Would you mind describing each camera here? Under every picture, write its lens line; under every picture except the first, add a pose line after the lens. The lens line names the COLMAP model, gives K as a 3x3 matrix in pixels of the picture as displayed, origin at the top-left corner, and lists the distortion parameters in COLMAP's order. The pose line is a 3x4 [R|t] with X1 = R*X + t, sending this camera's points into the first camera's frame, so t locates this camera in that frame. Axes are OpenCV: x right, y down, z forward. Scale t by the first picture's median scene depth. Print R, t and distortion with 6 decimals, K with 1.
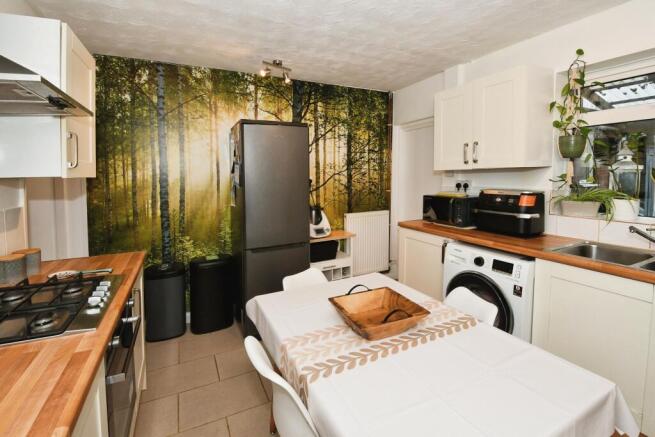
lens RADIAL K [[300.9, 0, 327.4], [0, 300.9, 217.4], [0, 0, 1]] dist [-0.023954, -0.001413]
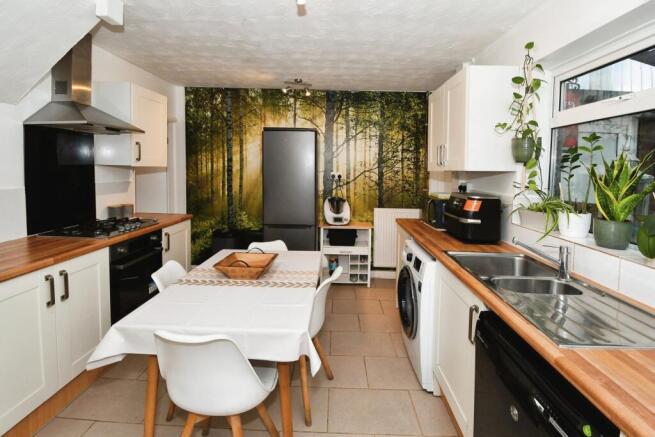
lens RADIAL K [[300.9, 0, 327.1], [0, 300.9, 220.2], [0, 0, 1]] dist [-0.023954, -0.001413]
pose [[0.883722, 0.113950, -0.453927, 0.489200], [-0.101646, 0.993486, 0.051508, -0.007632], [0.456840, 0.000621, 0.889549, -0.058989]]
